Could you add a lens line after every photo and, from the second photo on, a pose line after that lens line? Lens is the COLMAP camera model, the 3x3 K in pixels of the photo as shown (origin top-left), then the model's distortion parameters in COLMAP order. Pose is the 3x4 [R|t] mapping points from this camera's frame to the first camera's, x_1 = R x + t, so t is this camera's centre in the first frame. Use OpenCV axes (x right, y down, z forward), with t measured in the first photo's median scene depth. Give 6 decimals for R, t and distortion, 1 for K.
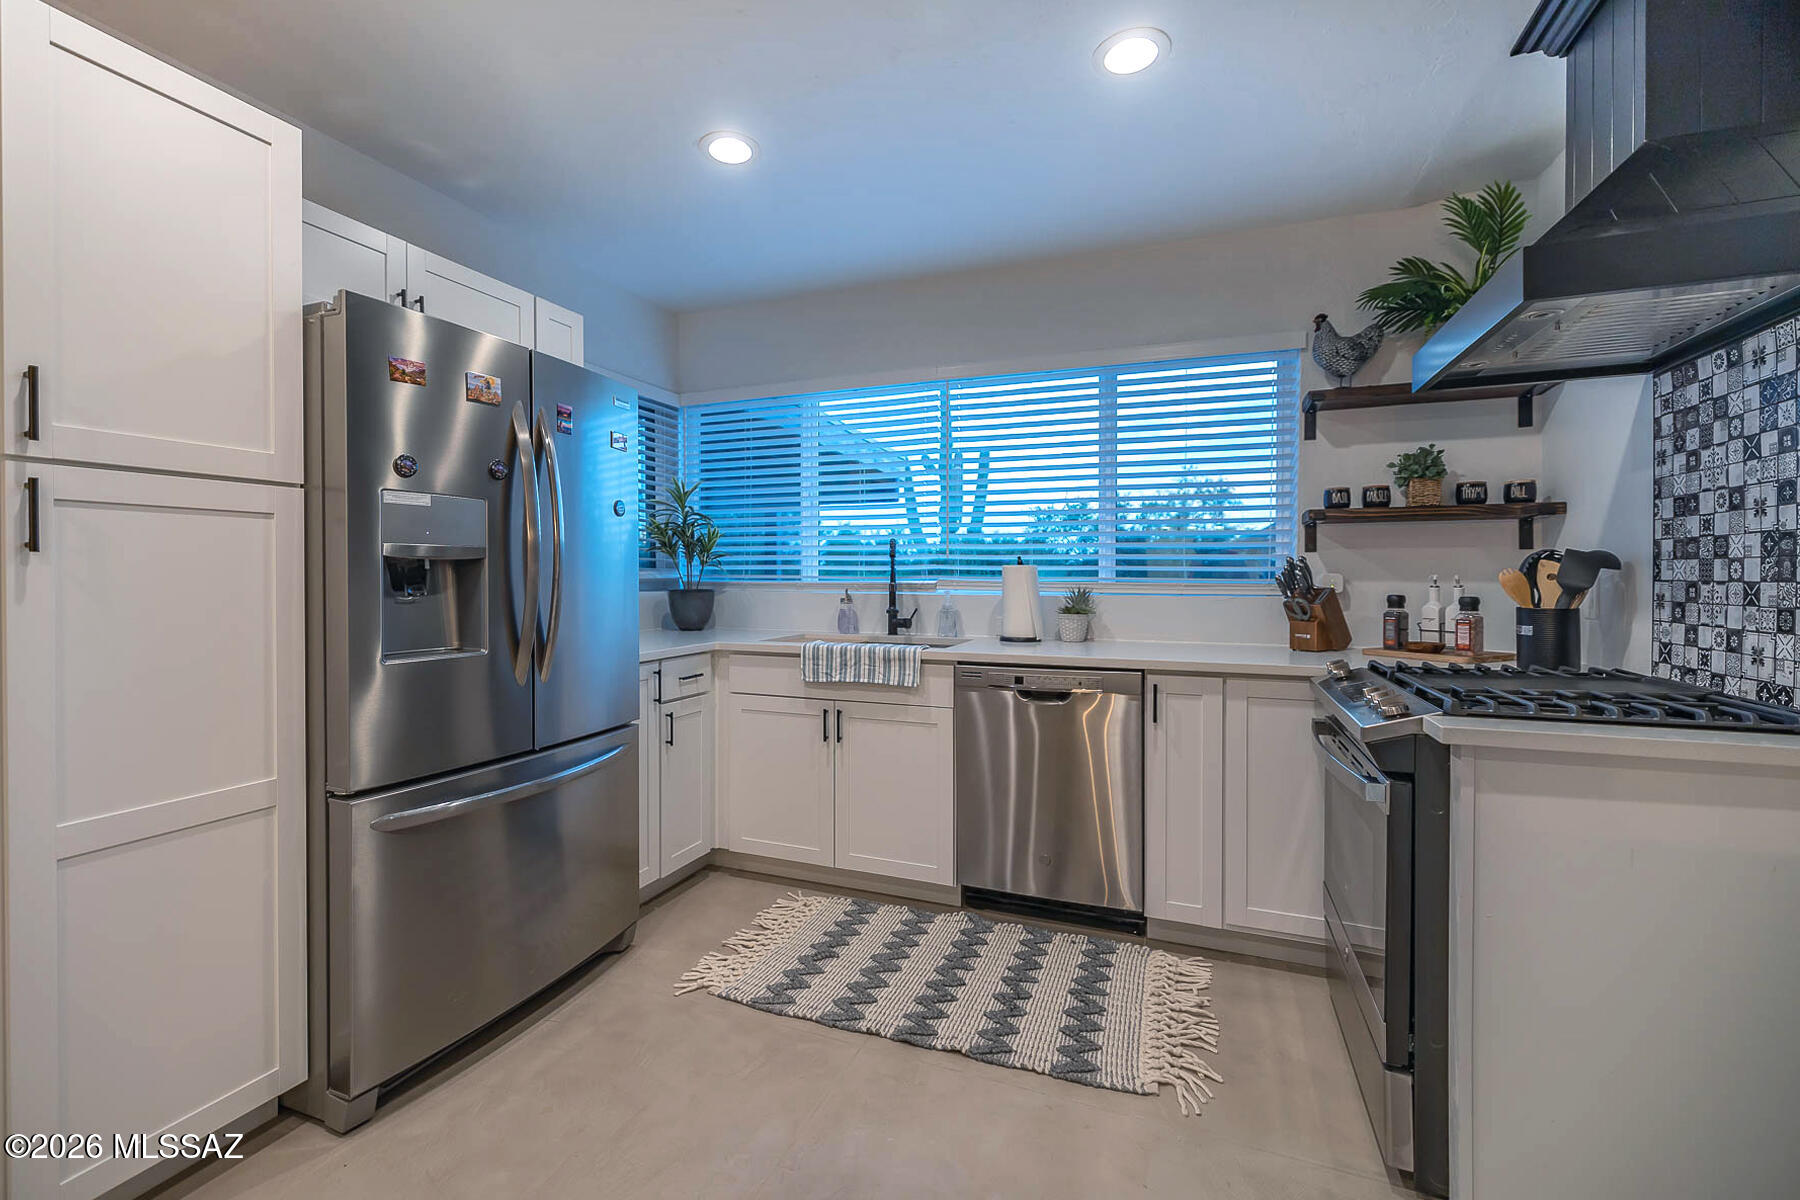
lens RADIAL K [[775.1, 0, 898.0], [0, 775.1, 571.1], [0, 0, 1]] dist [0.001200, 0.000104]
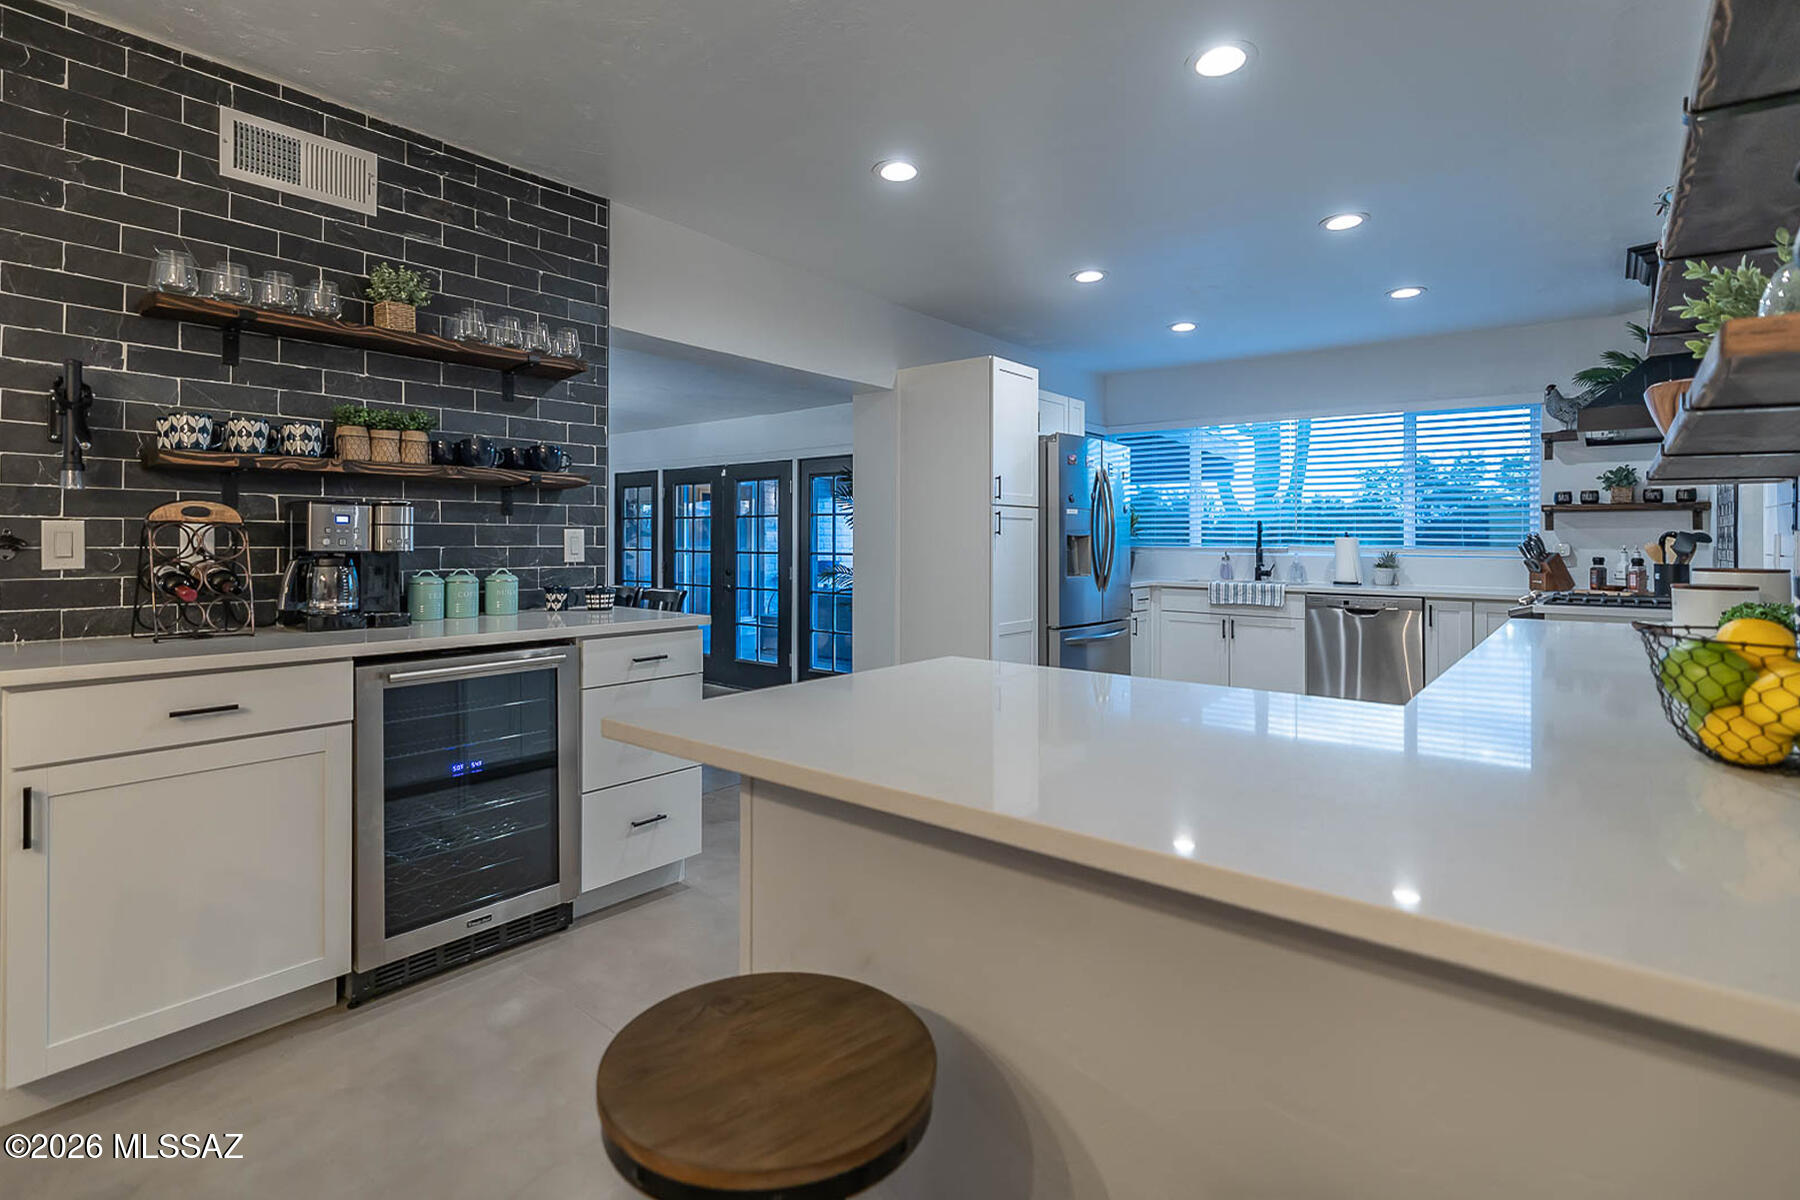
lens RADIAL K [[875.6, 0, 901.2], [0, 875.6, 537.2], [0, 0, 1]] dist [-0.001217, -0.000582]
pose [[0.950985, 0.003961, -0.309213, -0.182753], [-0.003678, 0.999992, 0.001498, -0.008428], [0.309216, -0.000287, 0.950992, -1.148465]]
